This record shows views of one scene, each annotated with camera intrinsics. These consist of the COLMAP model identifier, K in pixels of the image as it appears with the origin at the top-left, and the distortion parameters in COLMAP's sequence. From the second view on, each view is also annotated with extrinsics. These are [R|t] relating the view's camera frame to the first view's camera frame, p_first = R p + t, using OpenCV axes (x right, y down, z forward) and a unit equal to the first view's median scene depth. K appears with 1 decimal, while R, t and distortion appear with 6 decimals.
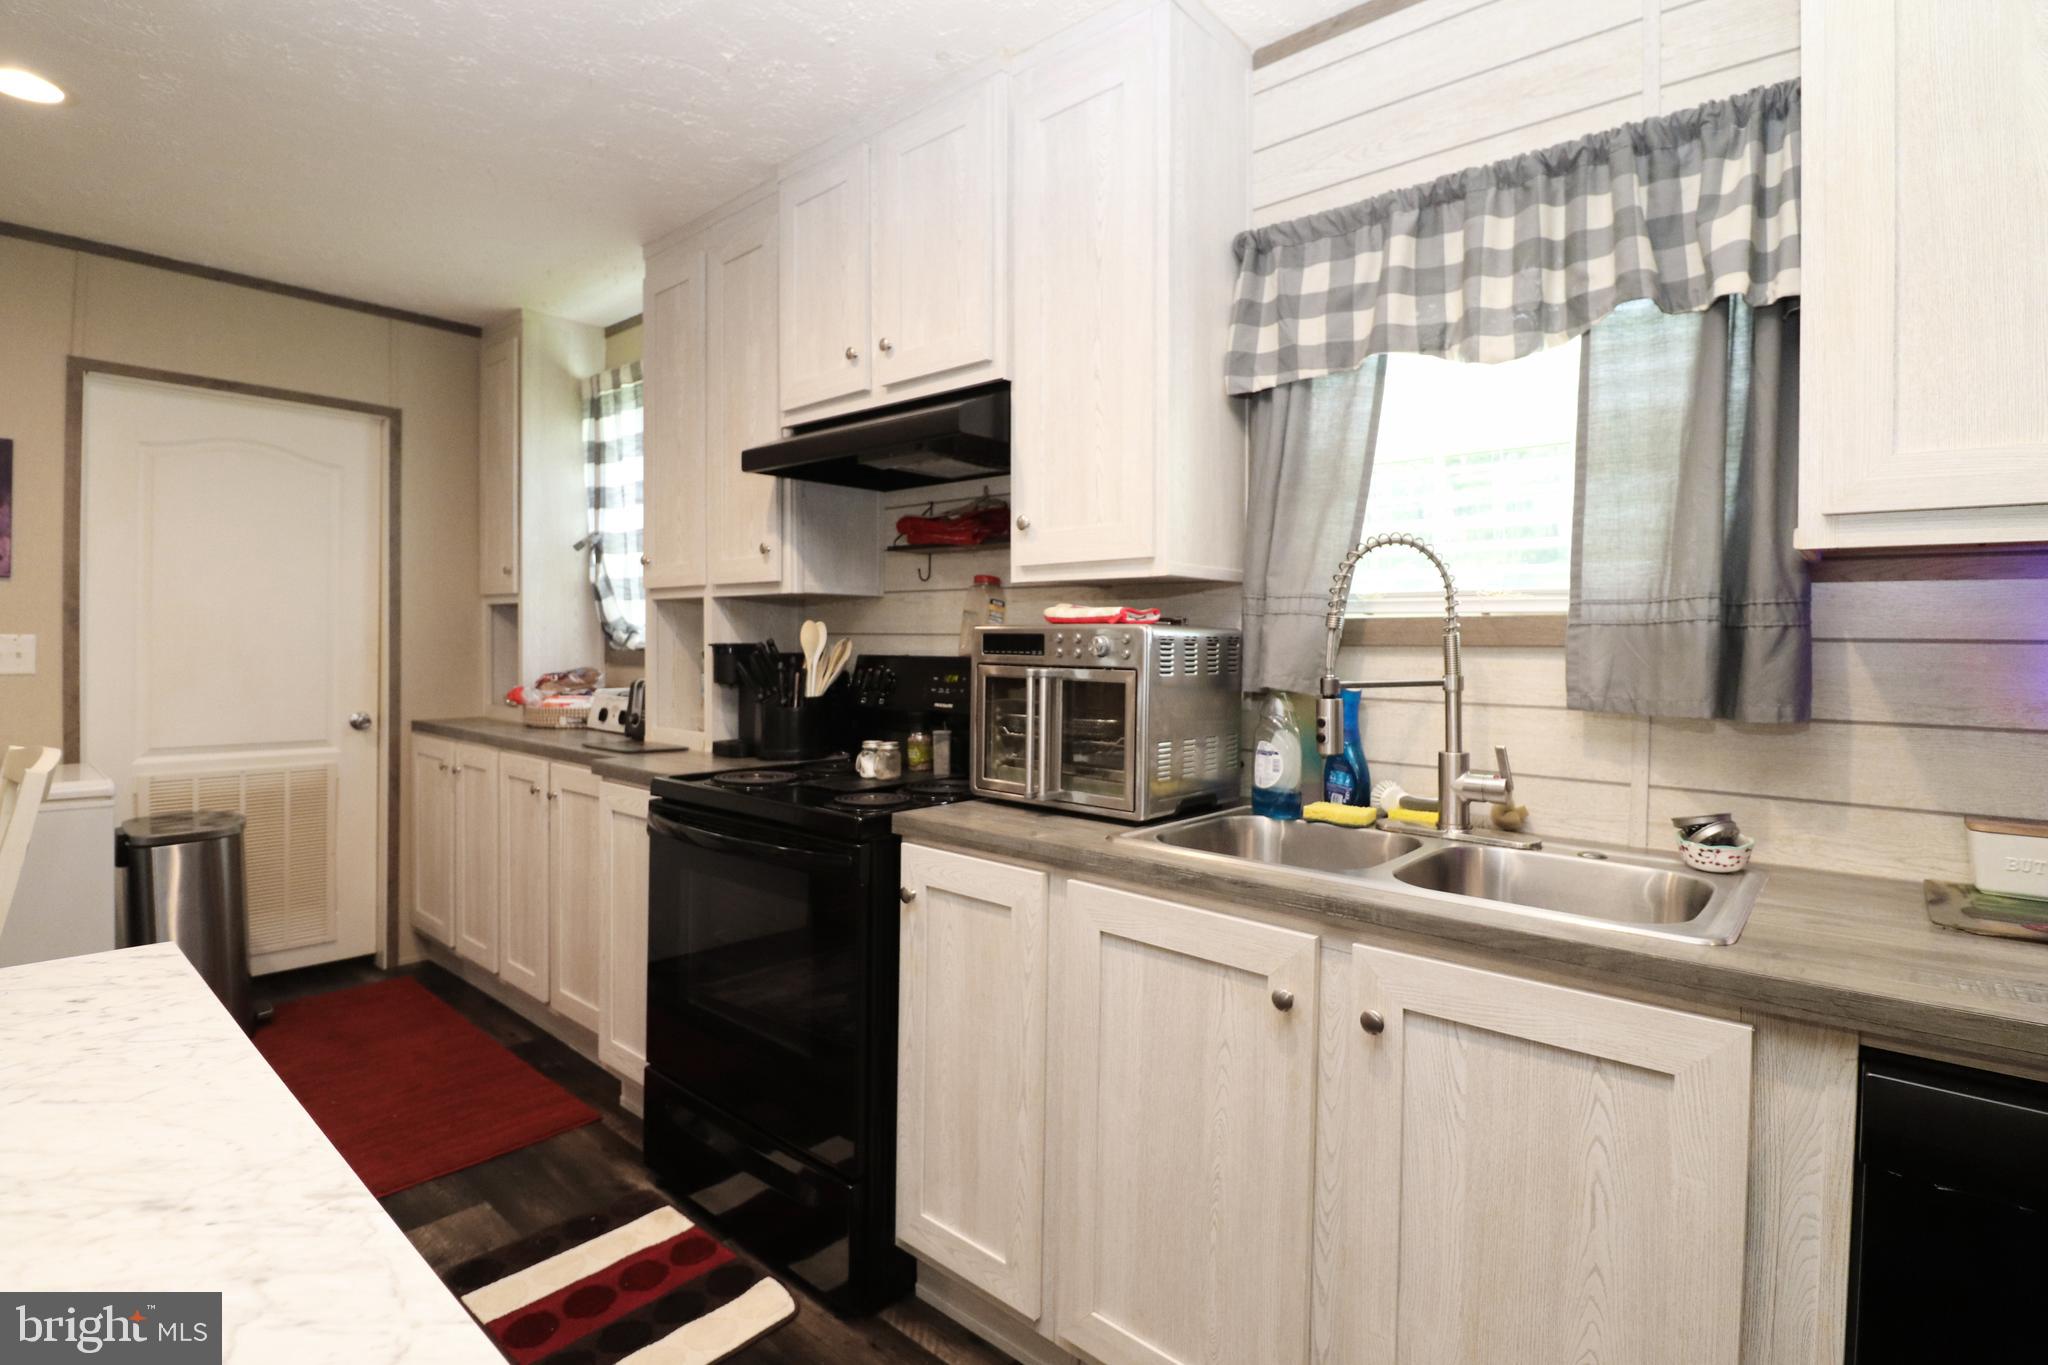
lens RADIAL K [[964.5, 0, 1096.4], [0, 964.5, 652.0], [0, 0, 1]] dist [-0.001542, -0.016480]
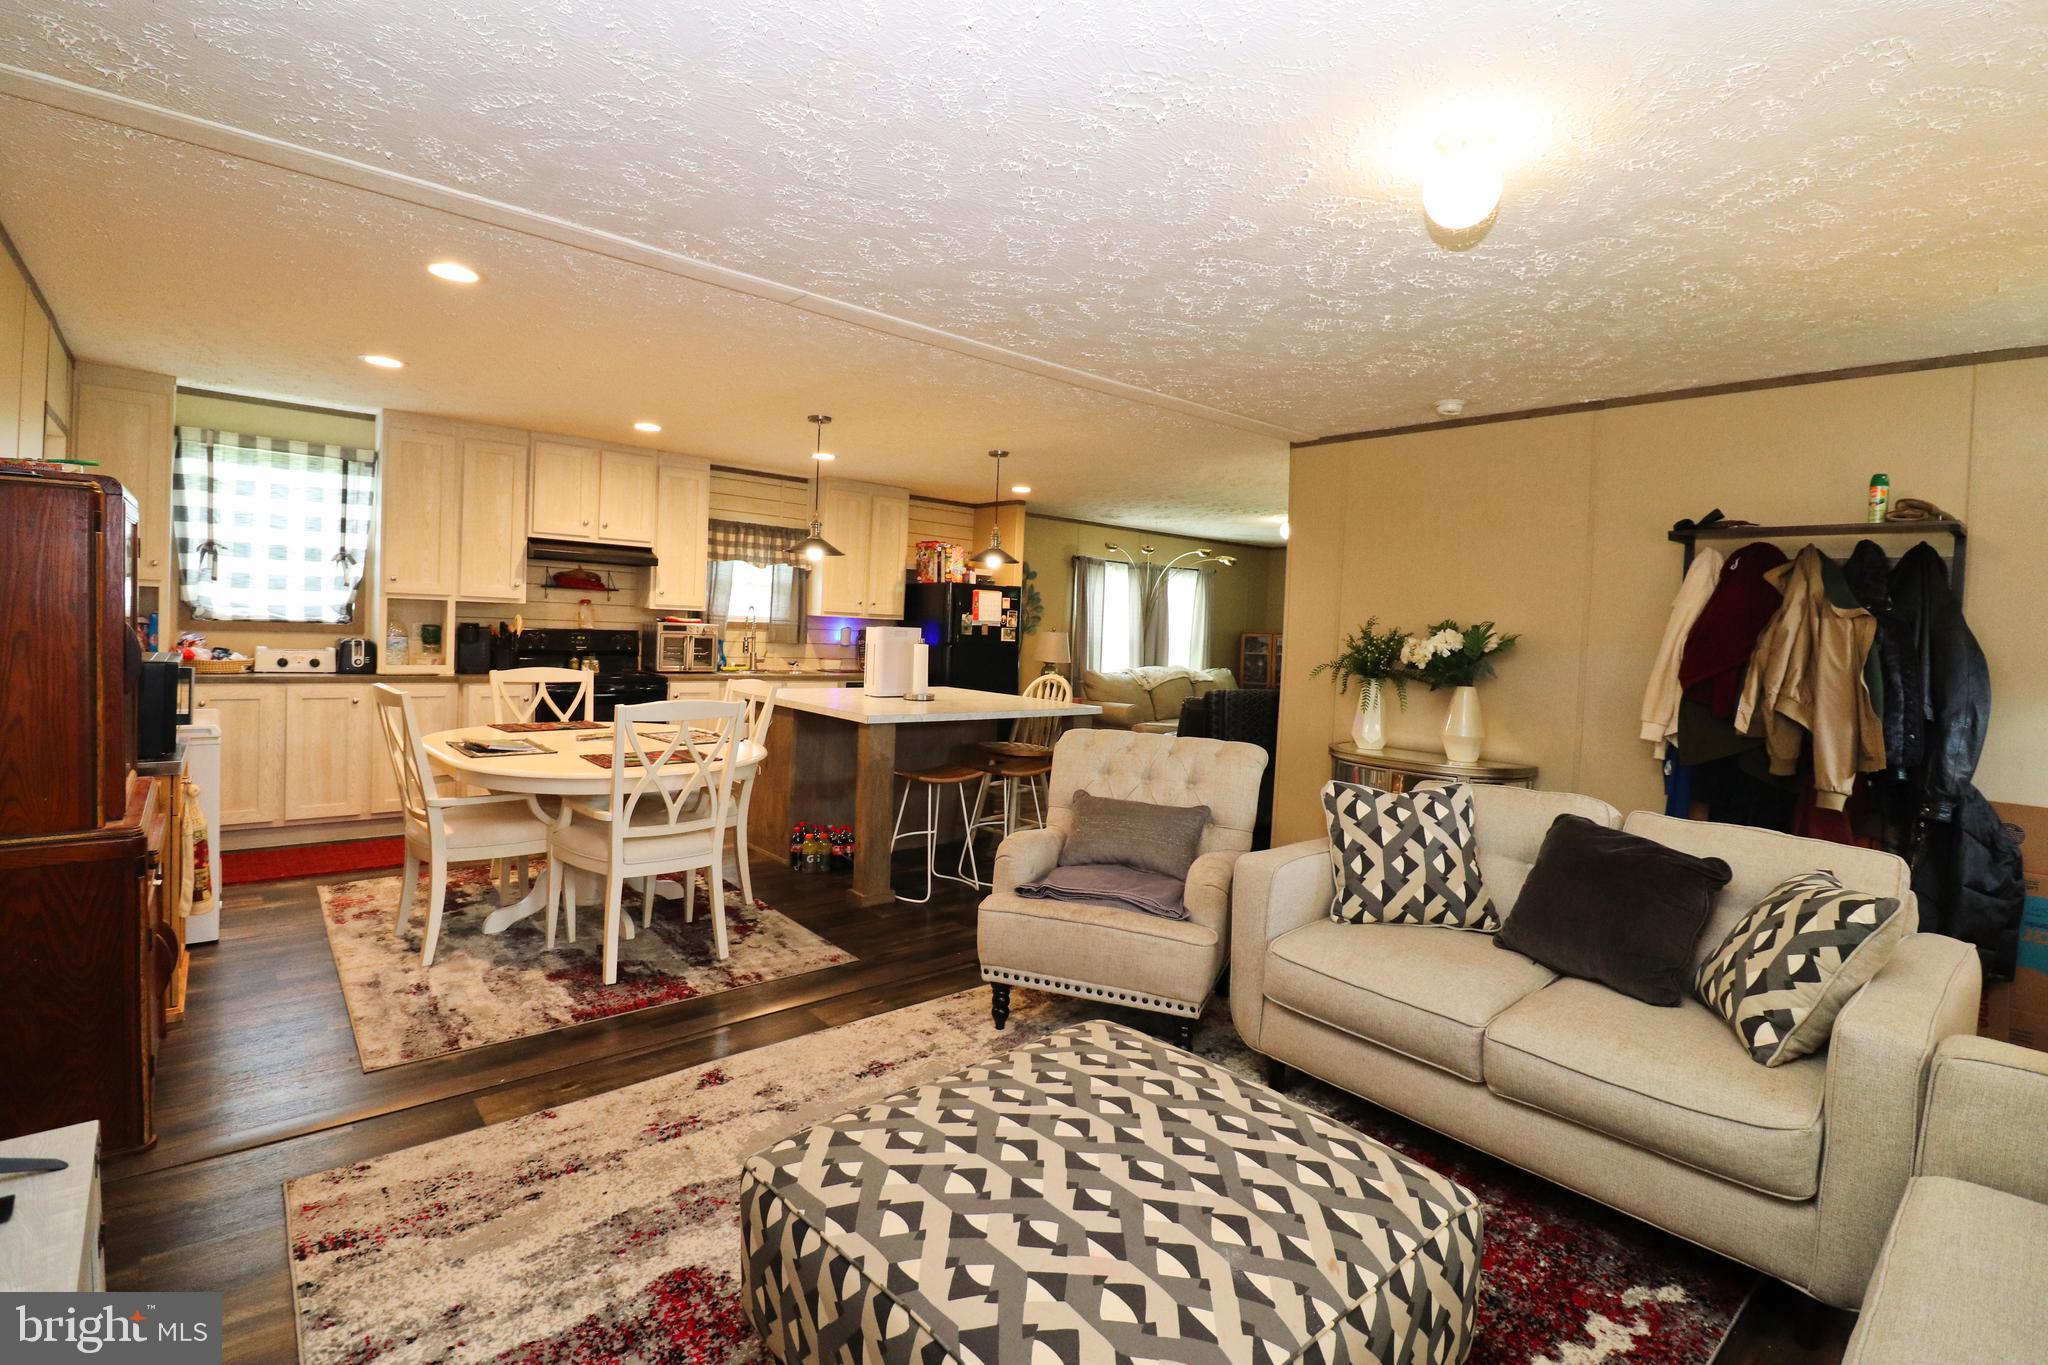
lens RADIAL K [[913.2, 0, 1014.2], [0, 913.2, 647.3], [0, 0, 1]] dist [-0.013411, -0.000438]
pose [[0.174774, -0.028393, 0.984199, -3.405979], [-0.034403, 0.998798, 0.034923, -0.105950], [-0.984007, -0.039964, 0.173588, -0.902128]]
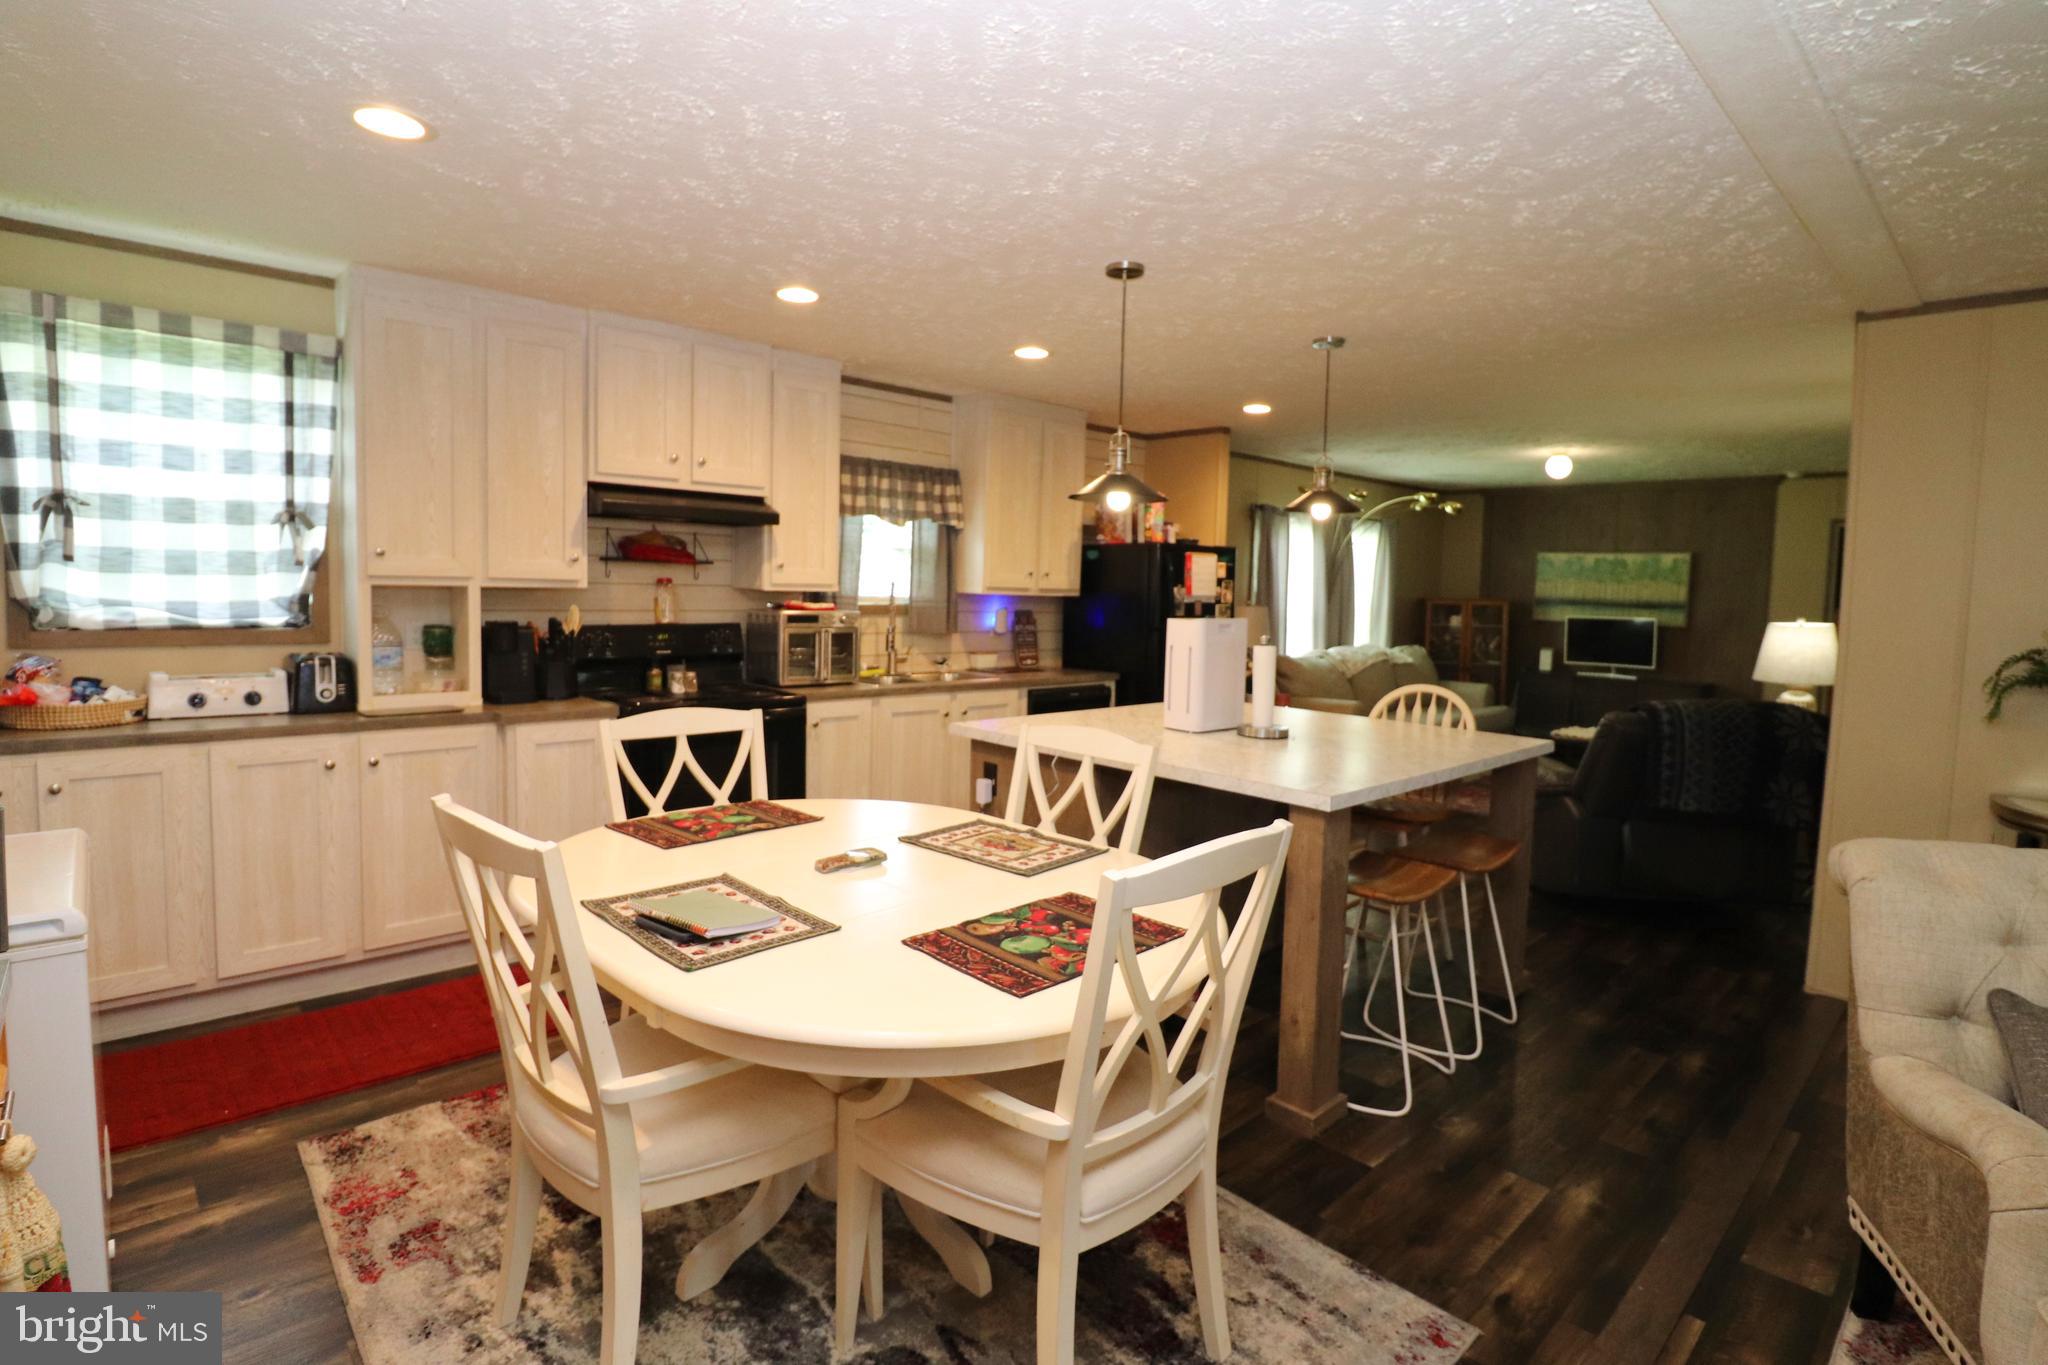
lens RADIAL K [[980.9, 0, 1015.5], [0, 980.9, 642.4], [0, 0, 1]] dist [-0.003885, -0.007127]
pose [[0.136894, -0.066830, 0.988329, -2.543196], [-0.018376, 0.997379, 0.069987, -0.138117], [-0.990415, -0.027742, 0.135307, 0.151760]]
